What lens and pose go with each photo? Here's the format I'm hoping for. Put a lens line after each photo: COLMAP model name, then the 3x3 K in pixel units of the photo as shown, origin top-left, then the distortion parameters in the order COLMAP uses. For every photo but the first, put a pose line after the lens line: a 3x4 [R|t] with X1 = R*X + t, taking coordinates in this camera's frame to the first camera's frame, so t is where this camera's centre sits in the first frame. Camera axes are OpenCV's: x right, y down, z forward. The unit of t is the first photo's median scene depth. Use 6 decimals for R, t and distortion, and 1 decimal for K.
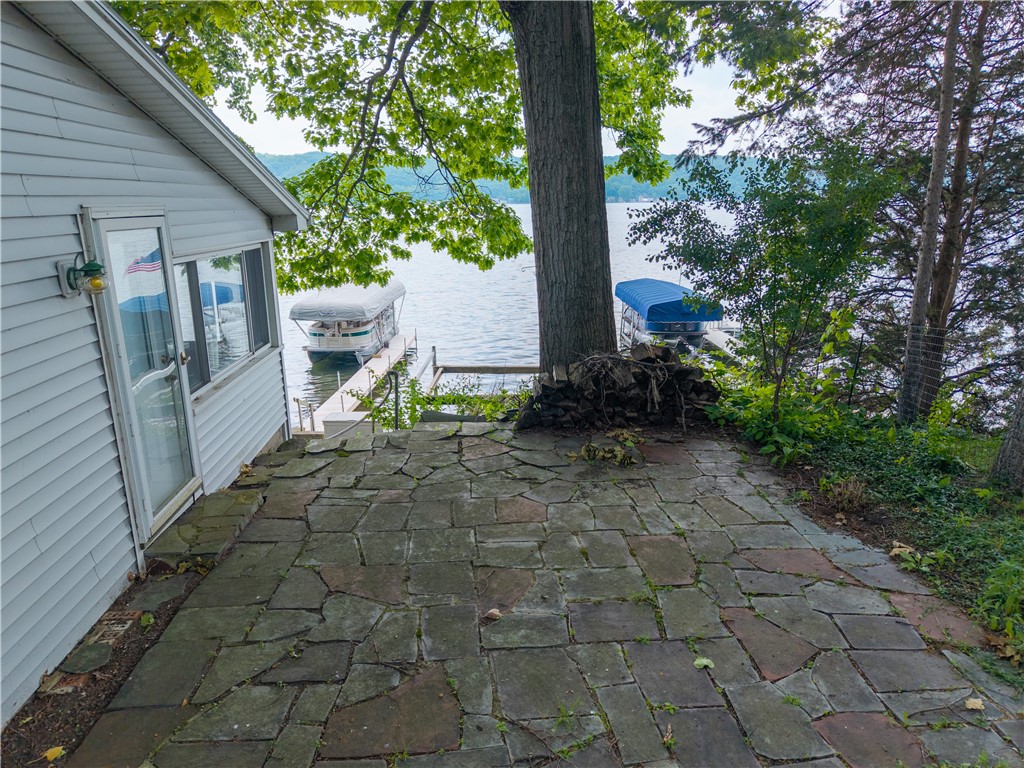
lens RADIAL K [[697.2, 0, 511.0], [0, 697.2, 383.2], [0, 0, 1]] dist [0.001489, -0.004645]
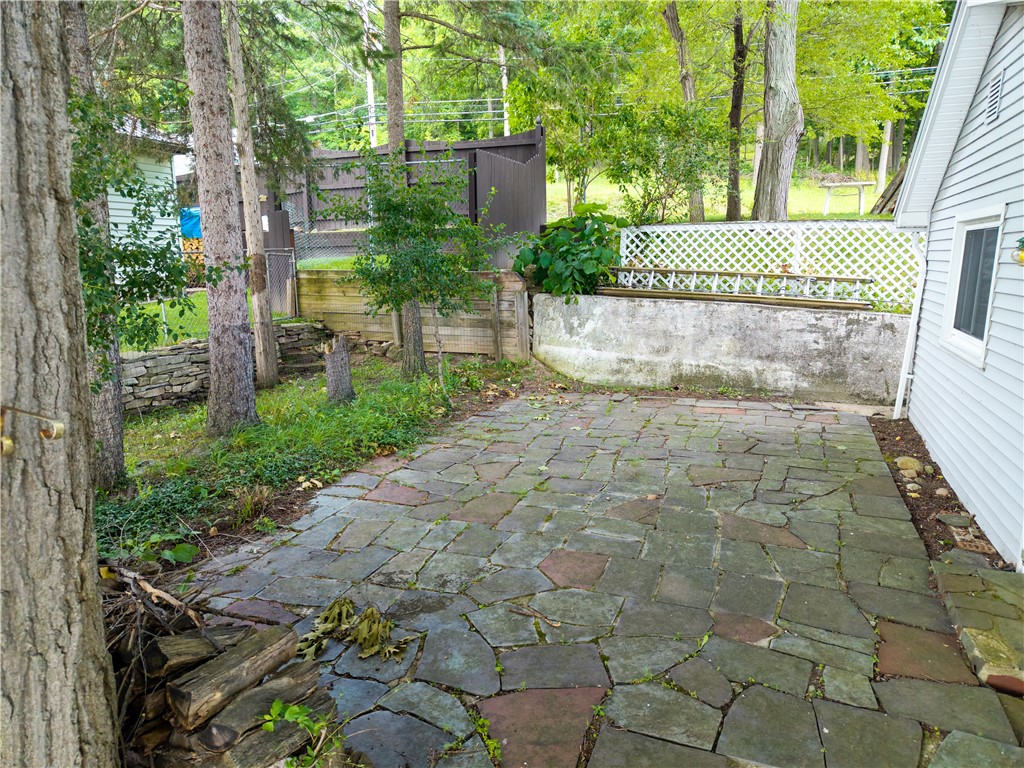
lens RADIAL K [[697.2, 0, 511.5], [0, 697.2, 387.0], [0, 0, 1]] dist [0.001489, -0.004645]
pose [[-0.915245, -0.057674, 0.398747, -0.271185], [0.116059, 0.910009, 0.398012, -0.394327], [-0.385819, 0.410557, -0.826188, 1.900222]]
